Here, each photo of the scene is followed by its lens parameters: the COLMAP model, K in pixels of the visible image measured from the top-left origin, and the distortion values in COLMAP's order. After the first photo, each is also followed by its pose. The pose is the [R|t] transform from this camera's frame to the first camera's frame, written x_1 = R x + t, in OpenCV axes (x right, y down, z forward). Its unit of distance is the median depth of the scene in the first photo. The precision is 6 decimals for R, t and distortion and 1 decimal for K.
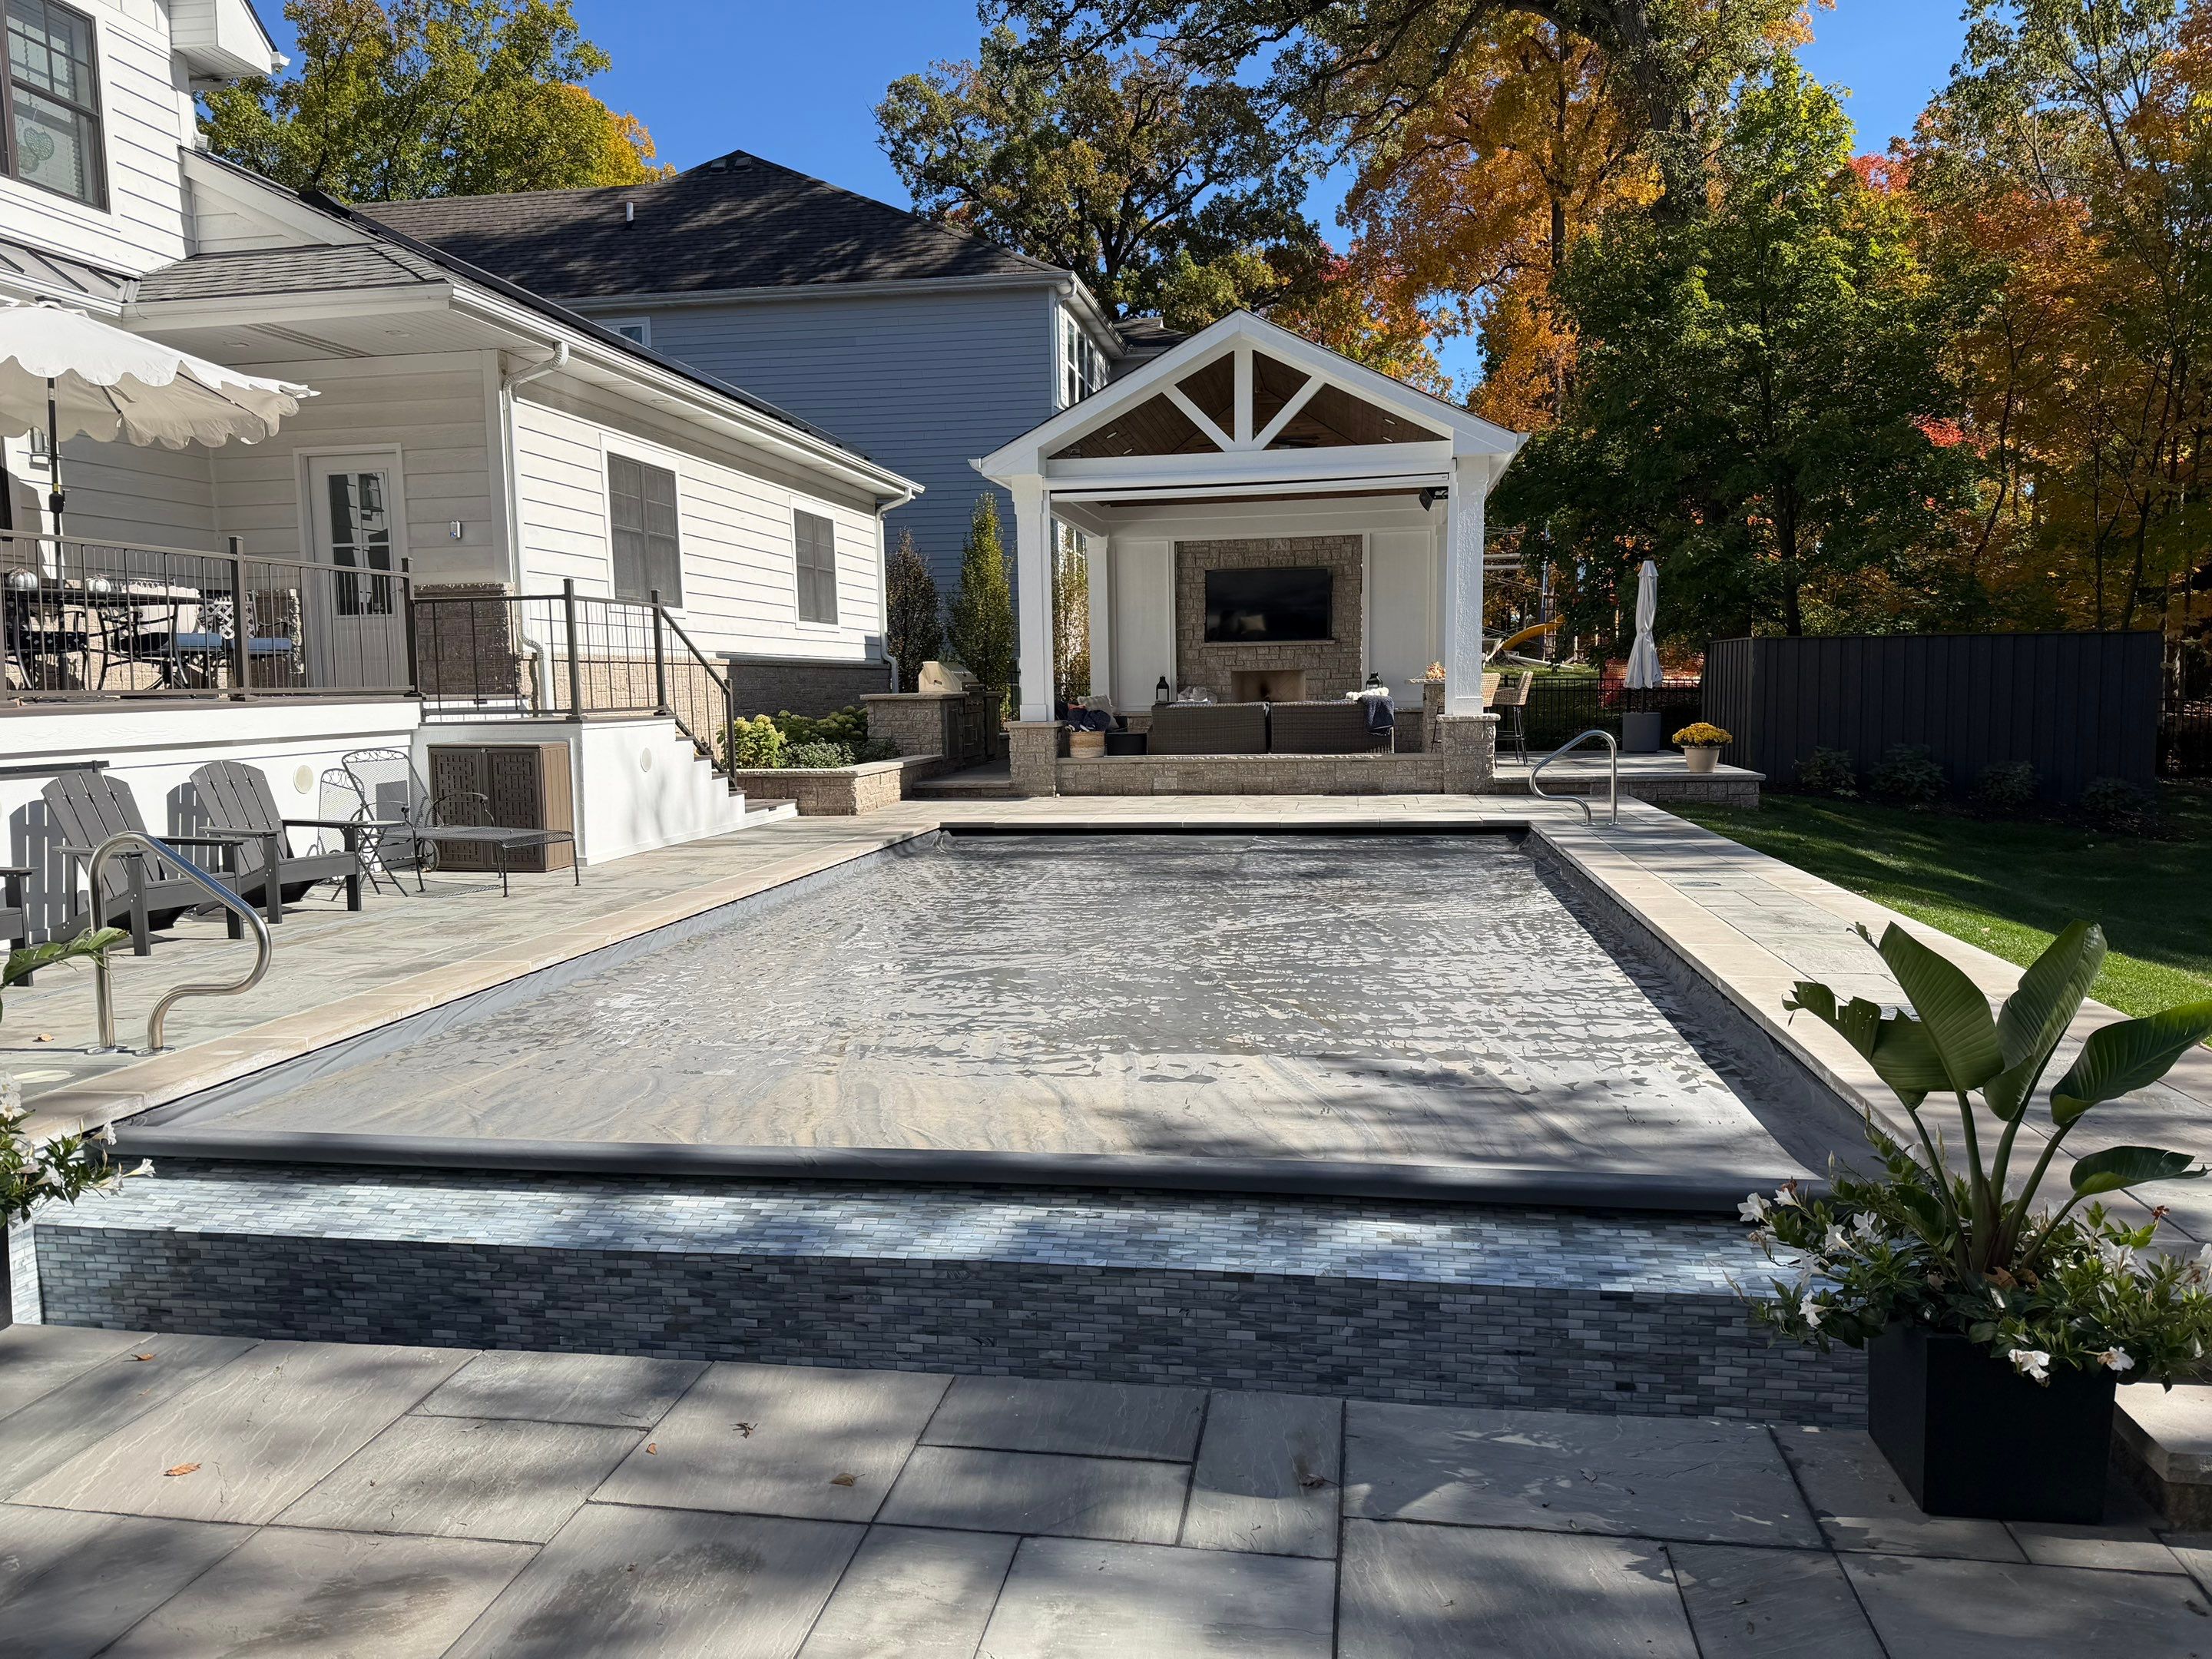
lens RADIAL K [[1569.5, 0, 1106.0], [0, 1569.5, 829.5], [0, 0, 1]] dist [0.081576, -0.086963]
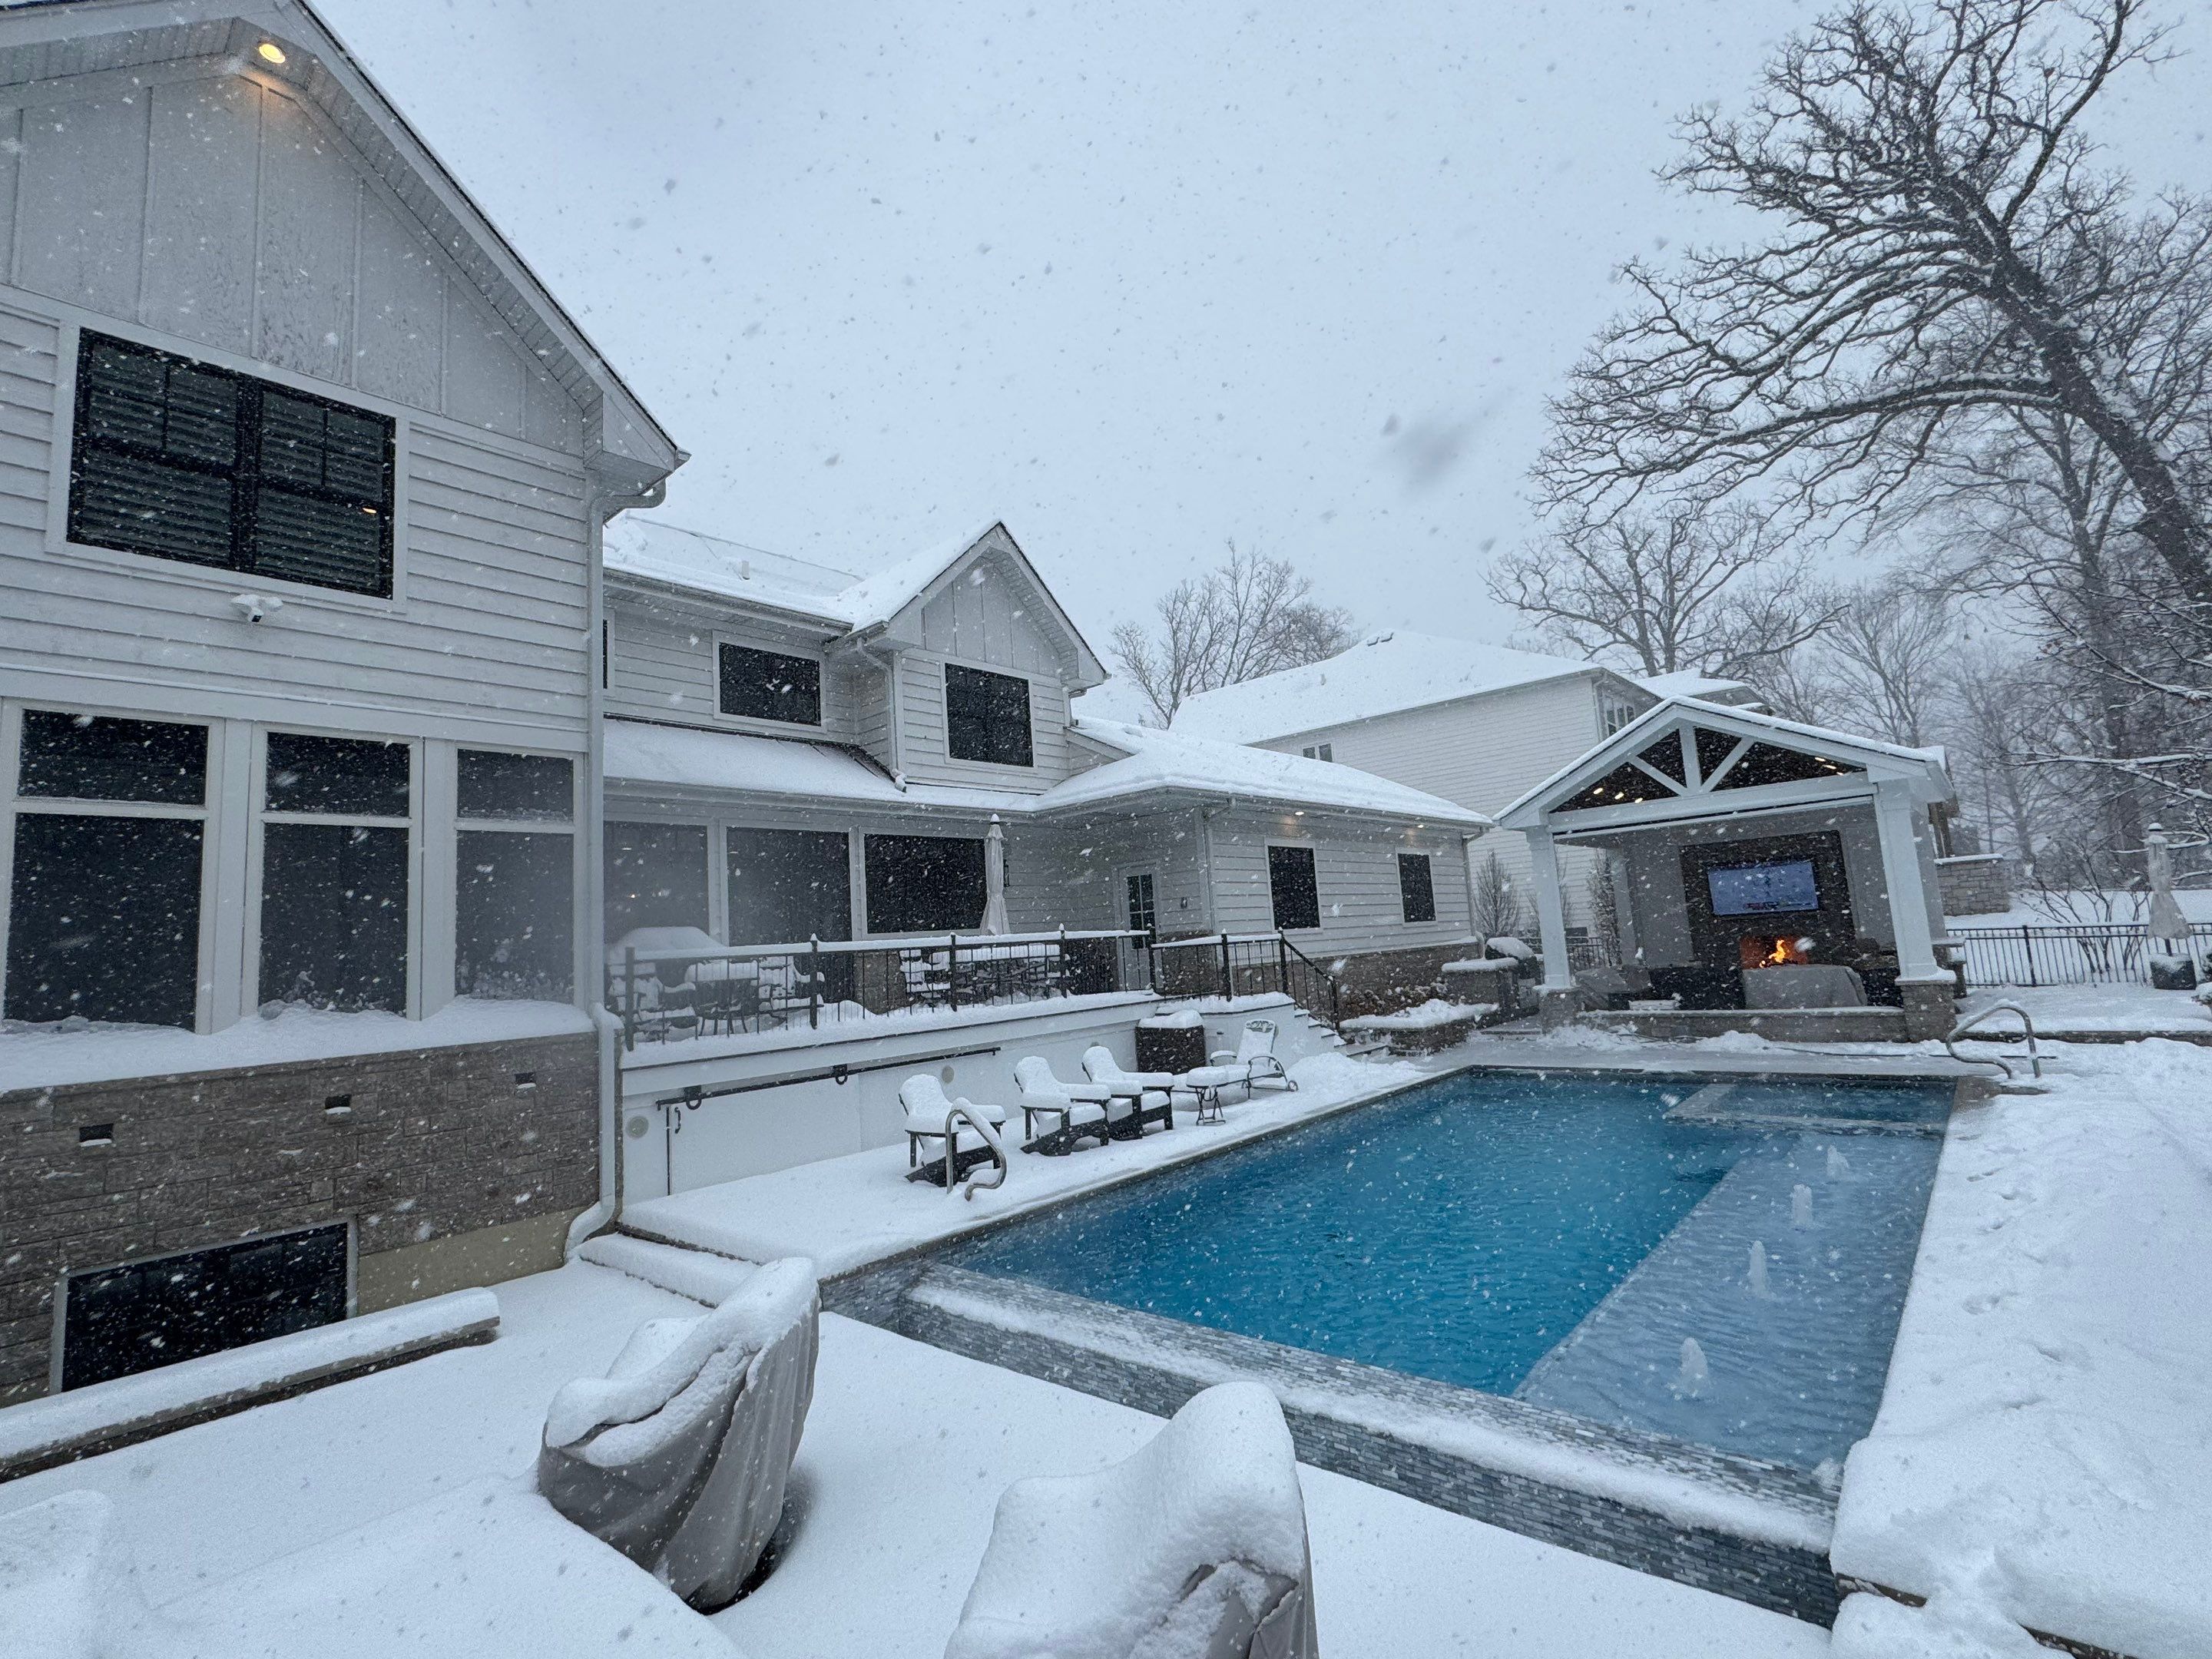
lens RADIAL K [[1020.0, 0, 1106.0], [0, 1020.0, 829.5], [0, 0, 1]] dist [-0.004429, -0.000555]
pose [[0.842008, -0.101912, -0.529751, 0.120067], [0.003313, 0.982952, -0.183833, -0.040168], [0.539455, 0.153034, 0.827991, -0.043776]]
